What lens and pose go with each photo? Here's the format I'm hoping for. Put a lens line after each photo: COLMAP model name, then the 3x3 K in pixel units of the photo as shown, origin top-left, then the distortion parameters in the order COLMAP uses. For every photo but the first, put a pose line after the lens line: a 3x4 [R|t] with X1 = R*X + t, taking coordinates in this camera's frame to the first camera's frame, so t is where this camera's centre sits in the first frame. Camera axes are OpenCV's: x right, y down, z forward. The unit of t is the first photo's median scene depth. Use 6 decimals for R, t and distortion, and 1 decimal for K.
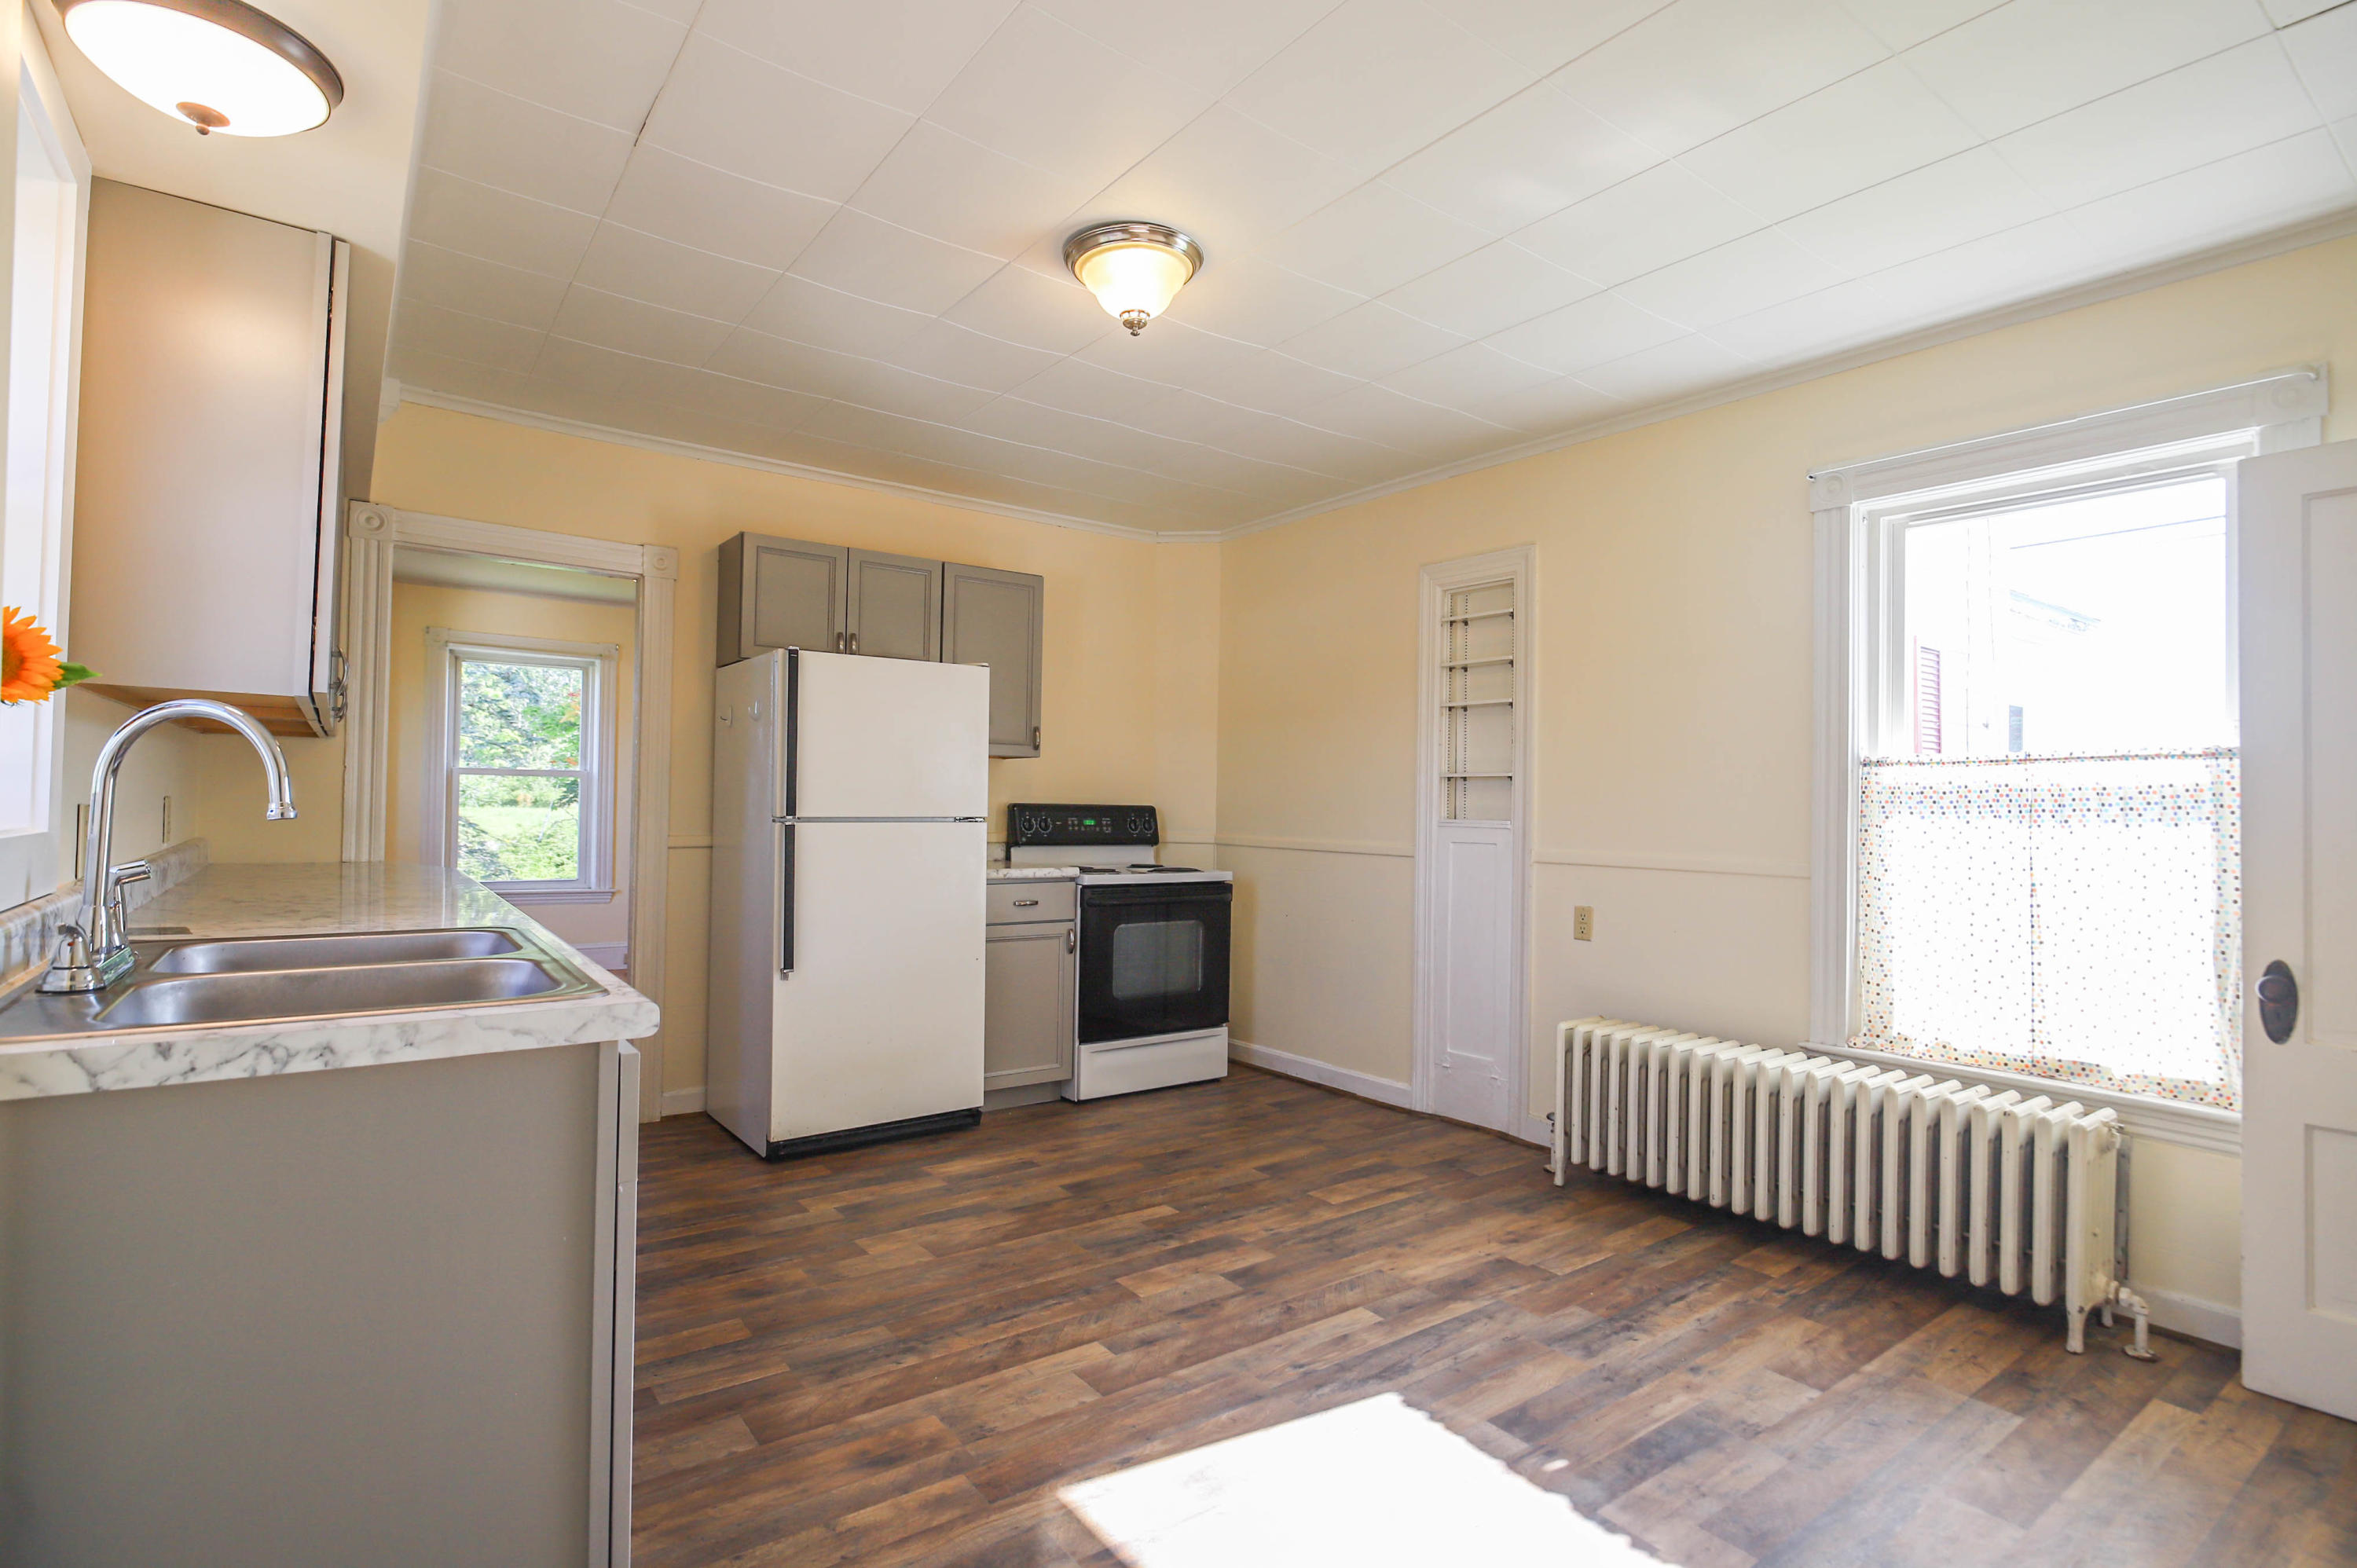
lens RADIAL K [[1148.0, 0, 1191.0], [0, 1148.0, 765.9], [0, 0, 1]] dist [0.004154, -0.000989]
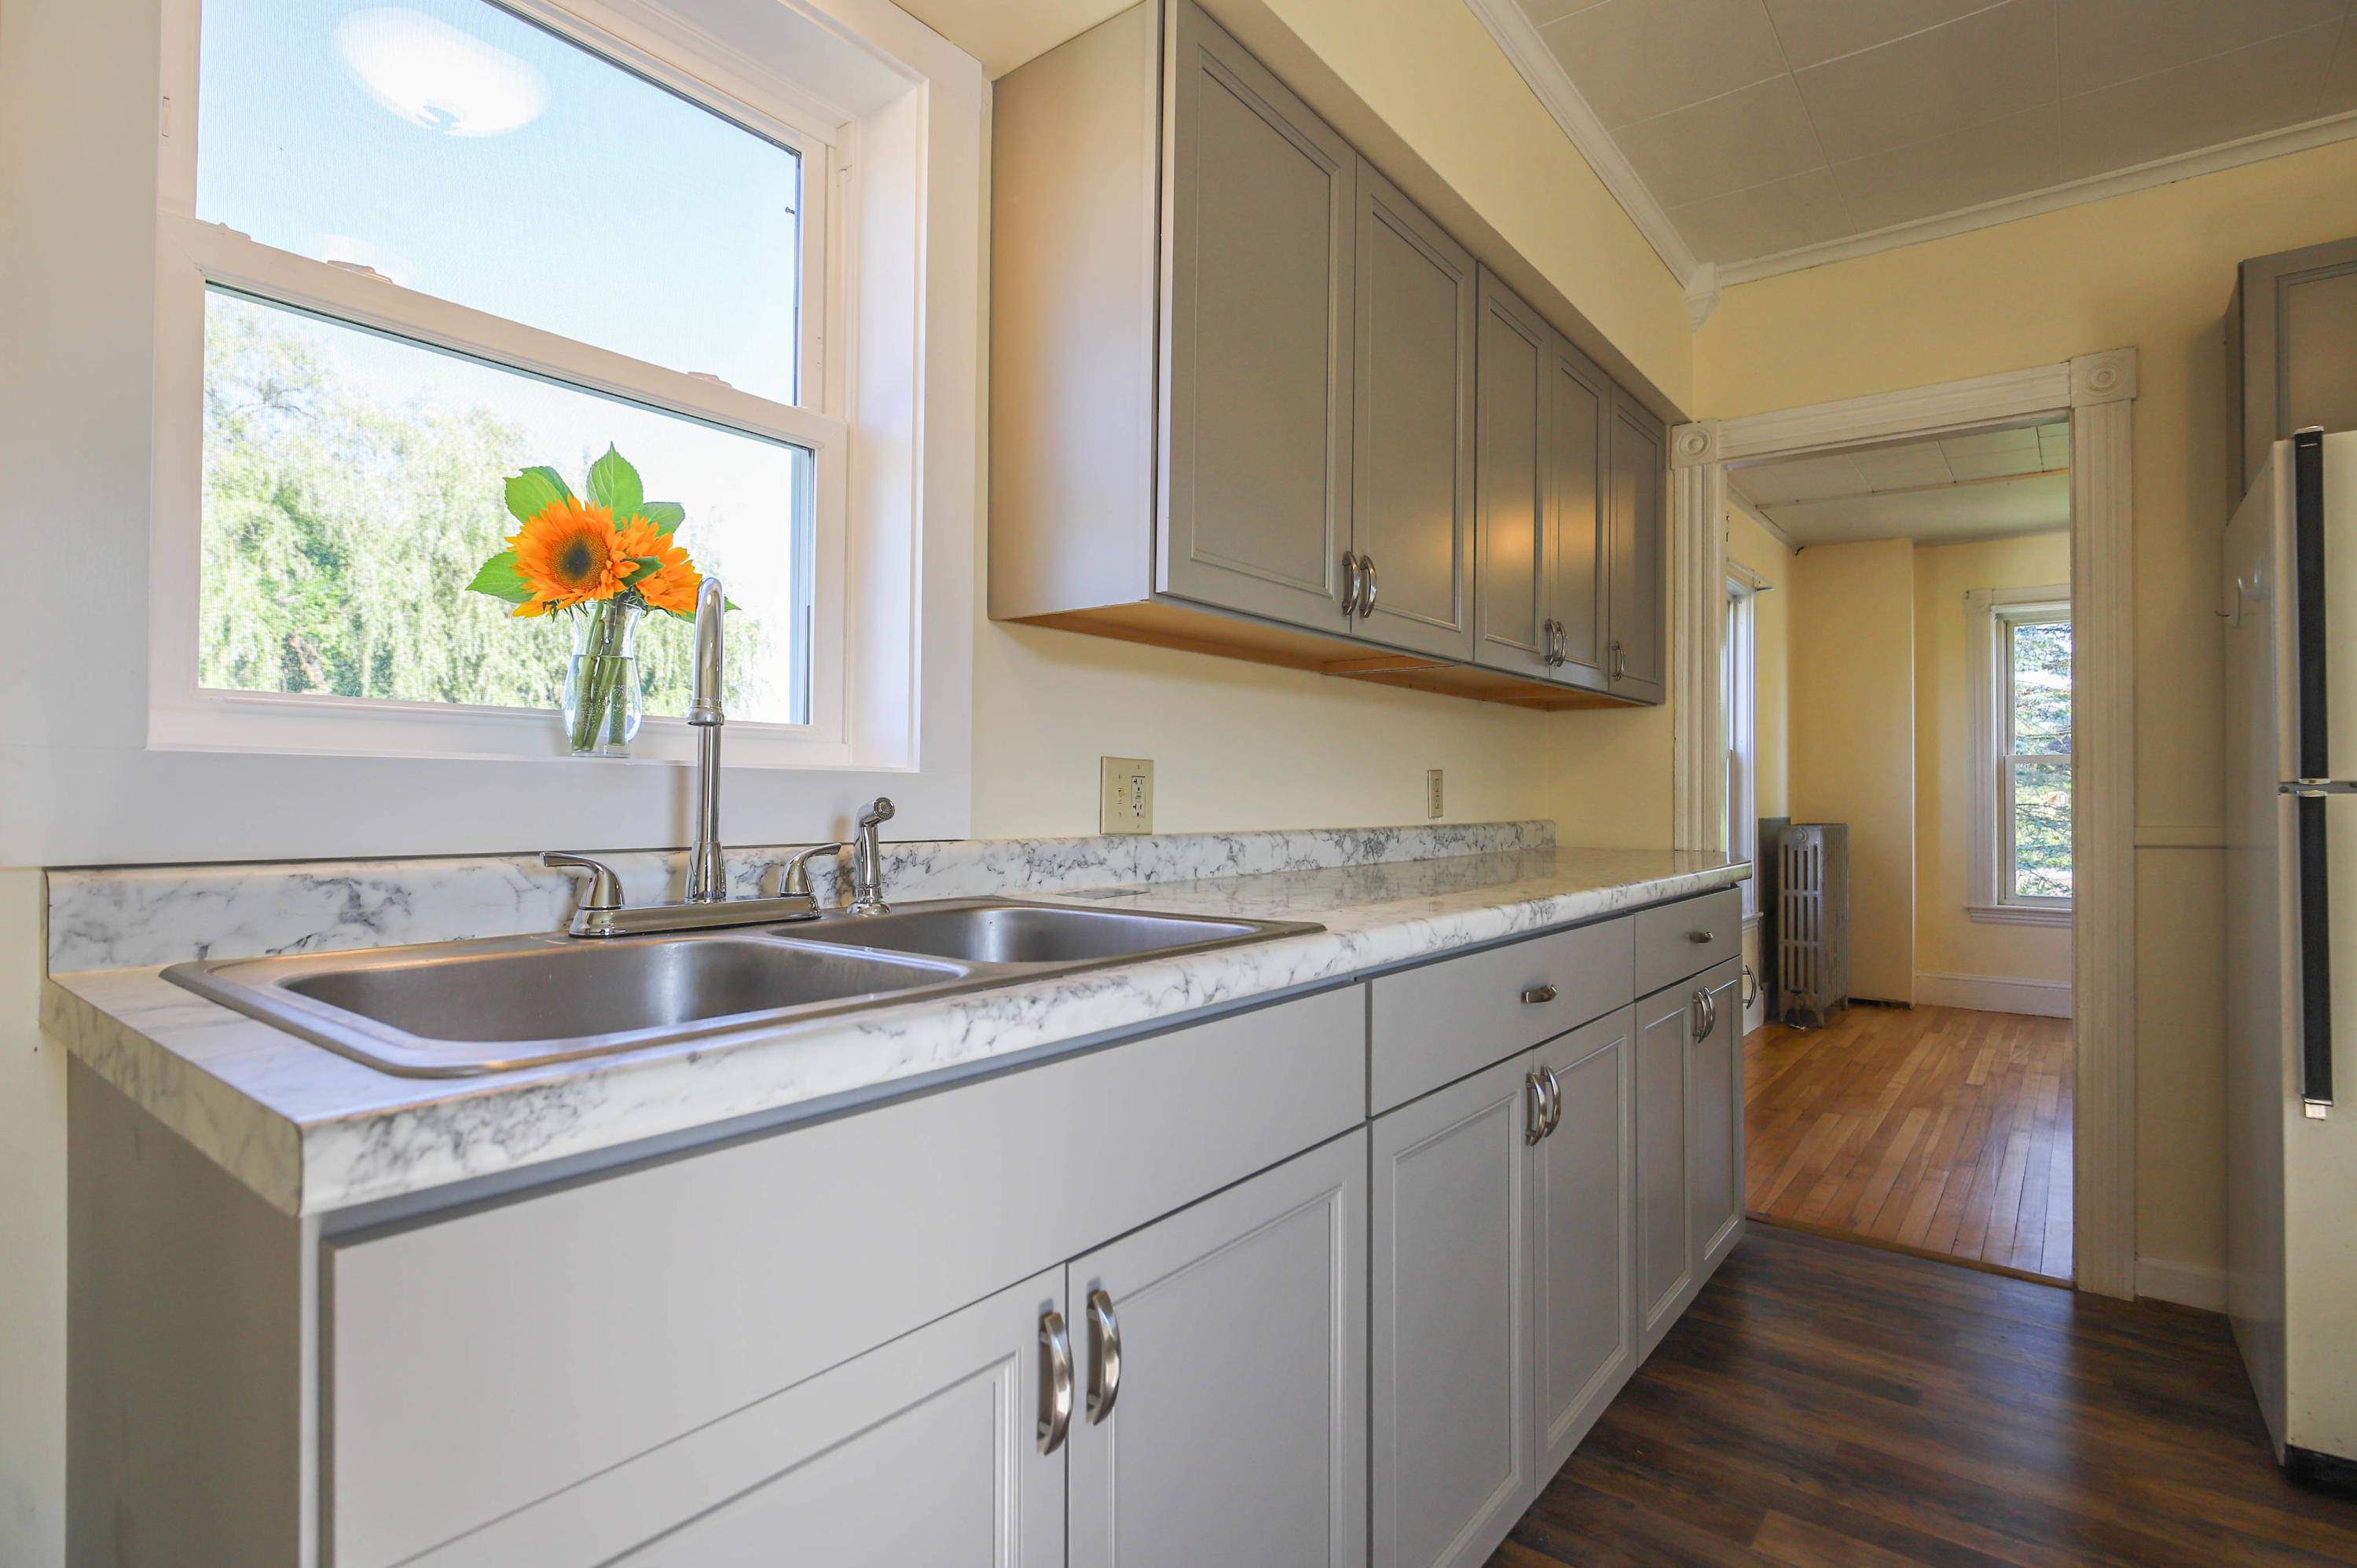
lens RADIAL K [[1150.8, 0, 1184.0], [0, 1150.8, 790.7], [0, 0, 1]] dist [-0.000382, -0.000076]
pose [[0.270206, -0.024194, -0.962498, -0.013745], [0.032492, 0.999344, -0.015998, 0.040599], [0.962254, -0.026951, 0.270815, 0.414909]]
